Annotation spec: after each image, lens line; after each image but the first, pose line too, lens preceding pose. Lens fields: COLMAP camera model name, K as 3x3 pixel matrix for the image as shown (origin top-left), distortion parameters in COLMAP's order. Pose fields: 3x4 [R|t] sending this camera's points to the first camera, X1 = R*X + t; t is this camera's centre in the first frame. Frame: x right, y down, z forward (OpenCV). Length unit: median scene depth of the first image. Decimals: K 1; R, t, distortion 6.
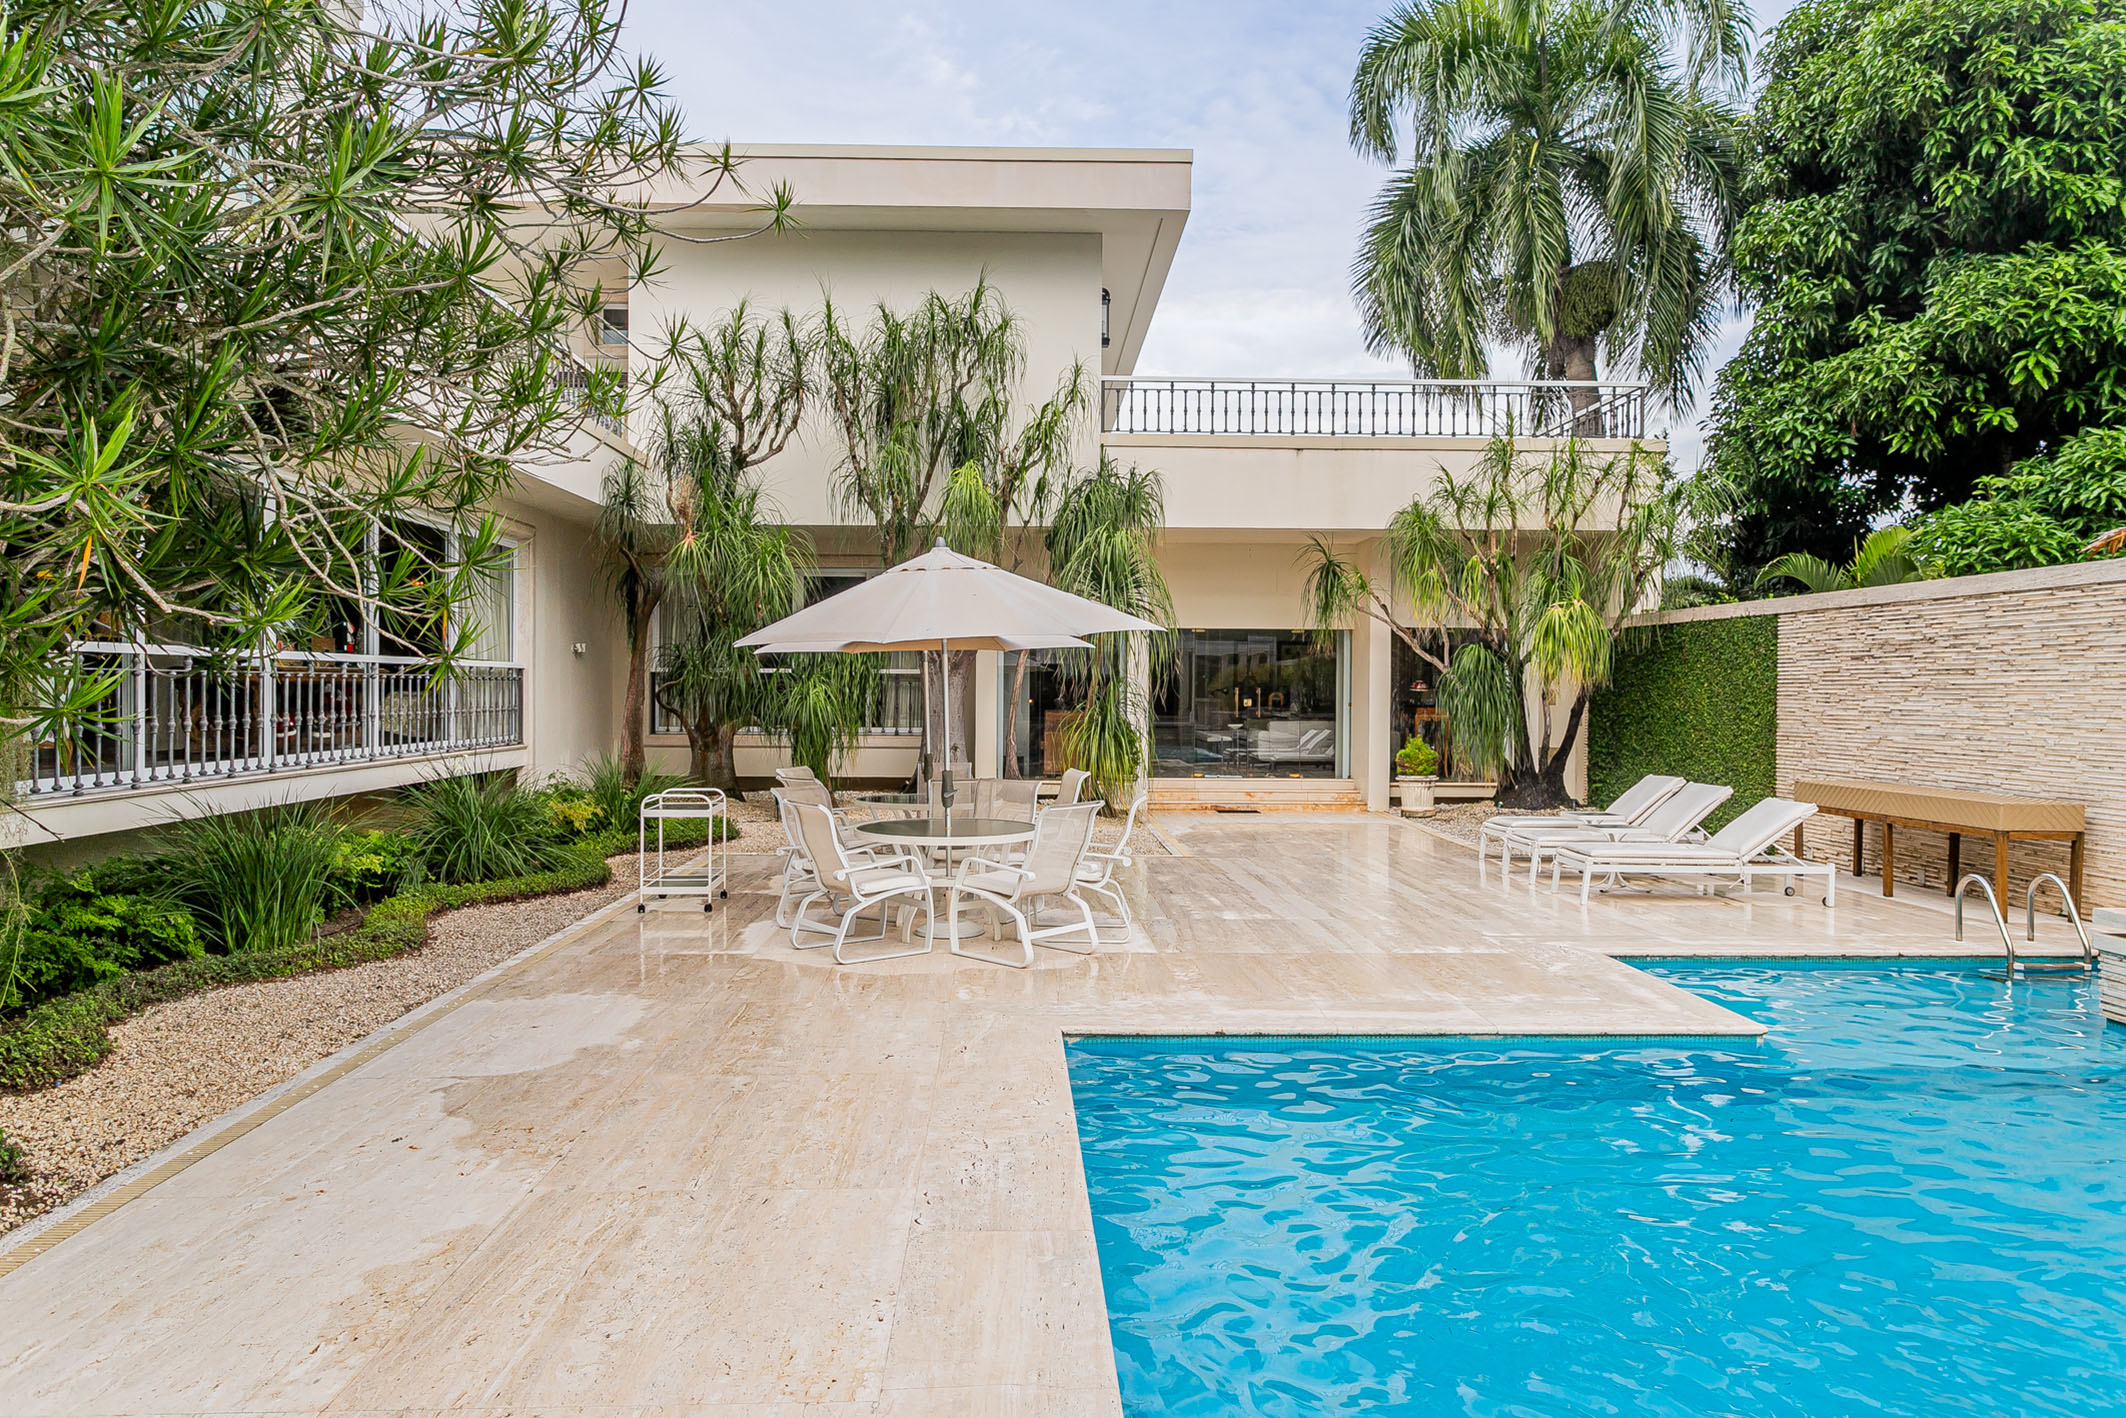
lens RADIAL K [[1329.9, 0, 1045.6], [0, 1329.9, 699.2], [0, 0, 1]] dist [0.000879, 0.005539]
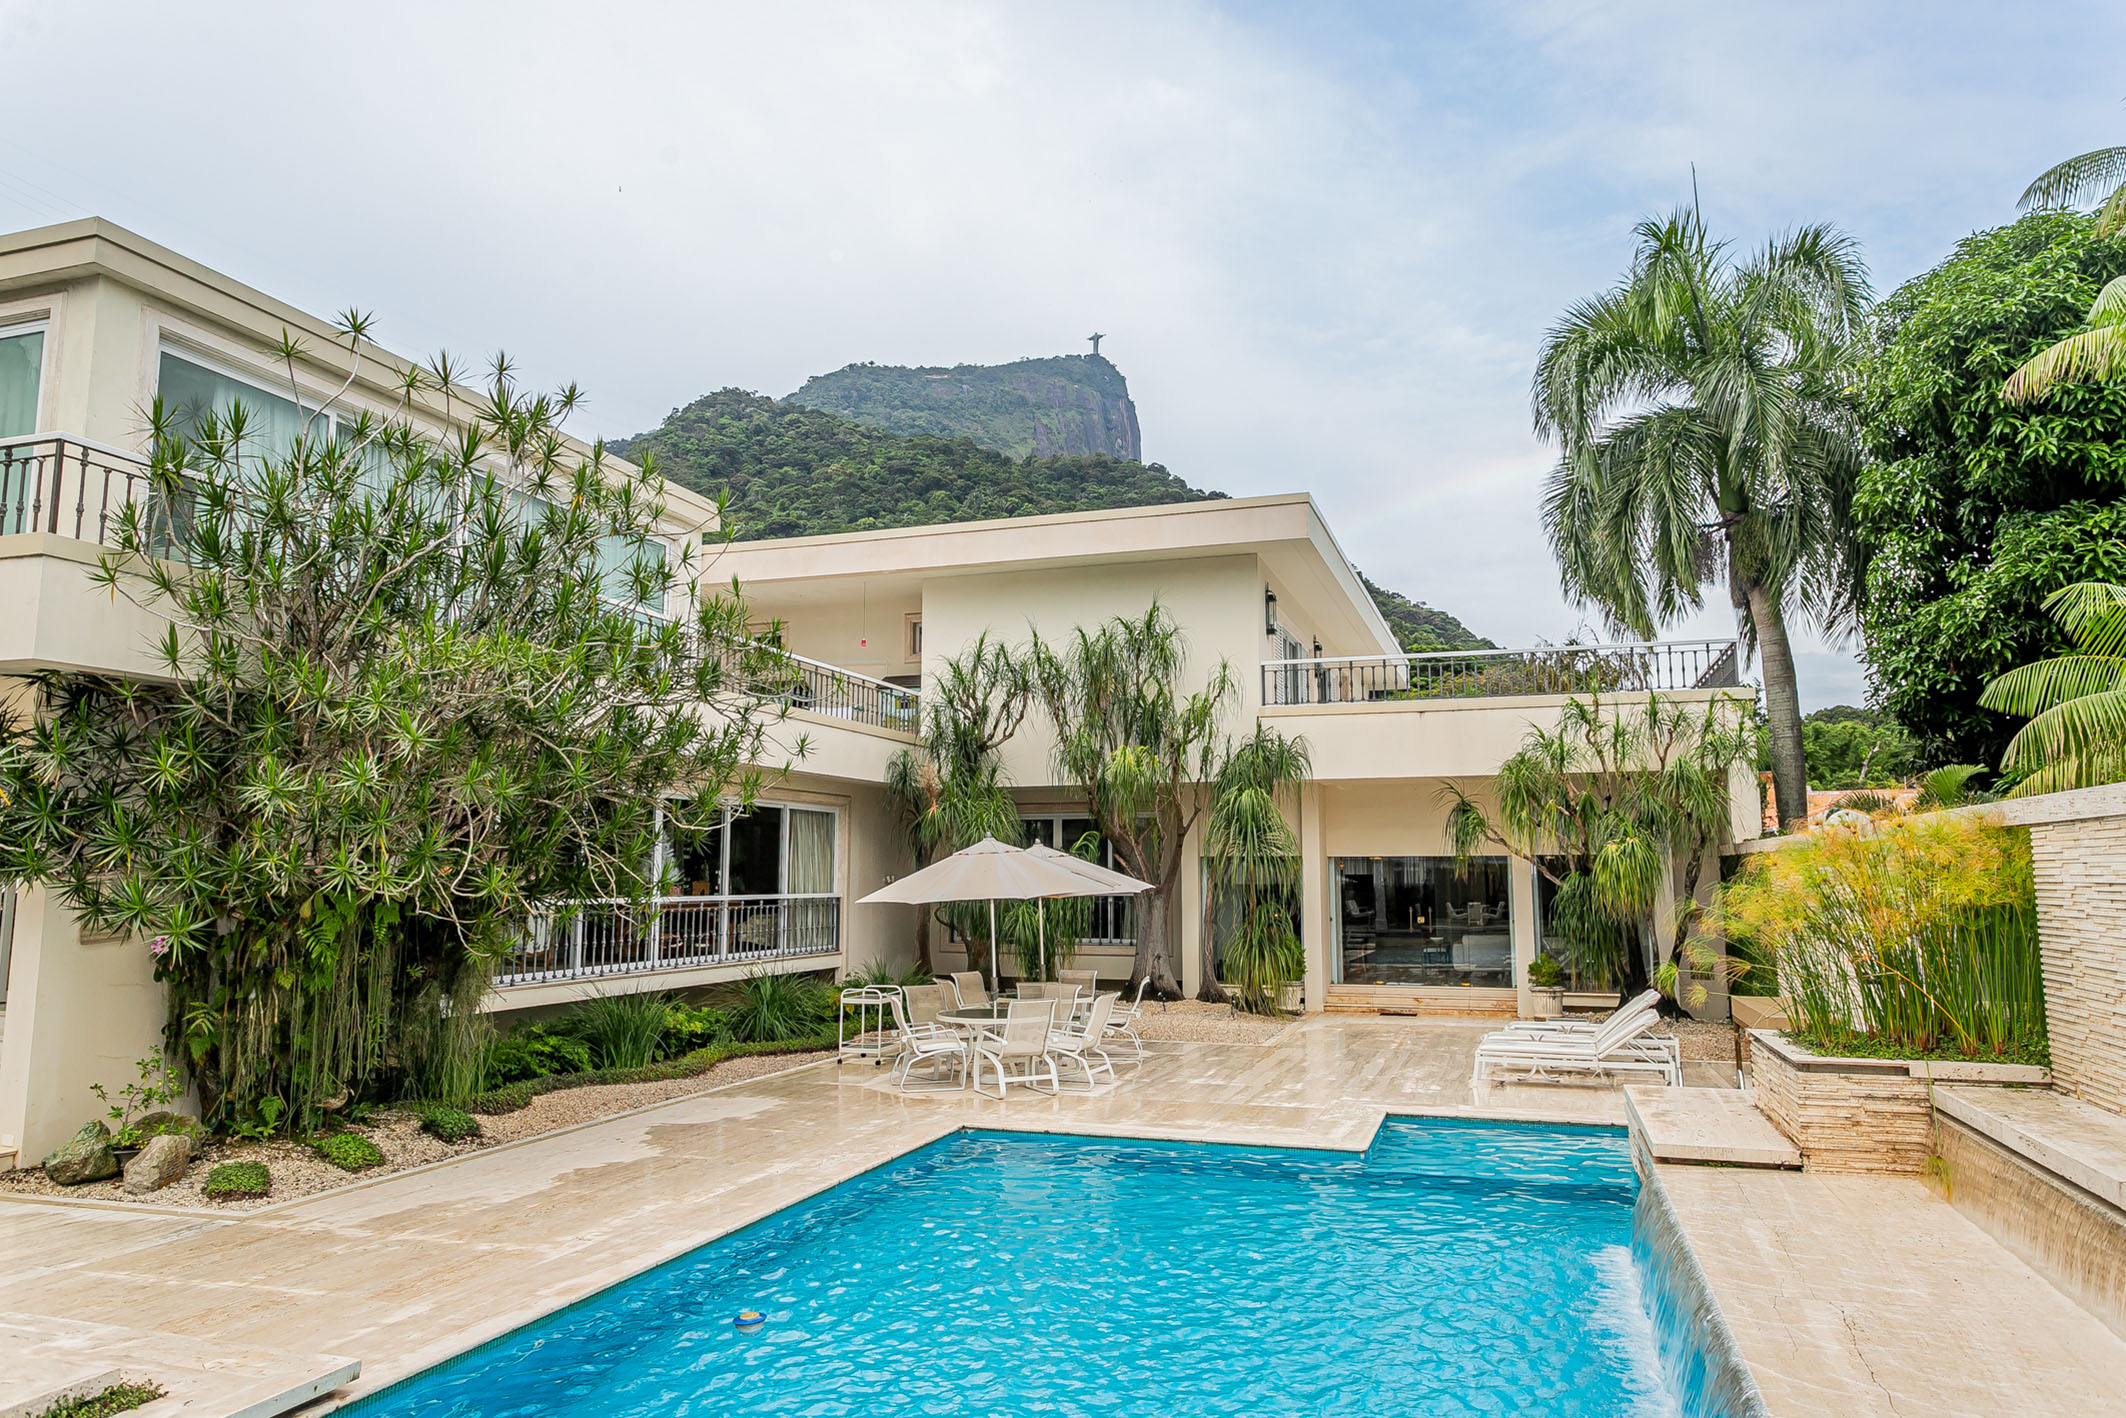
lens RADIAL K [[1424.5, 0, 1067.8], [0, 1424.5, 657.2], [0, 0, 1]] dist [-0.008443, 0.002779]
pose [[0.940193, -0.058261, -0.335622, 0.357880], [0.002887, 0.986593, -0.163177, -0.027138], [0.340629, 0.152449, 0.927756, -0.364080]]
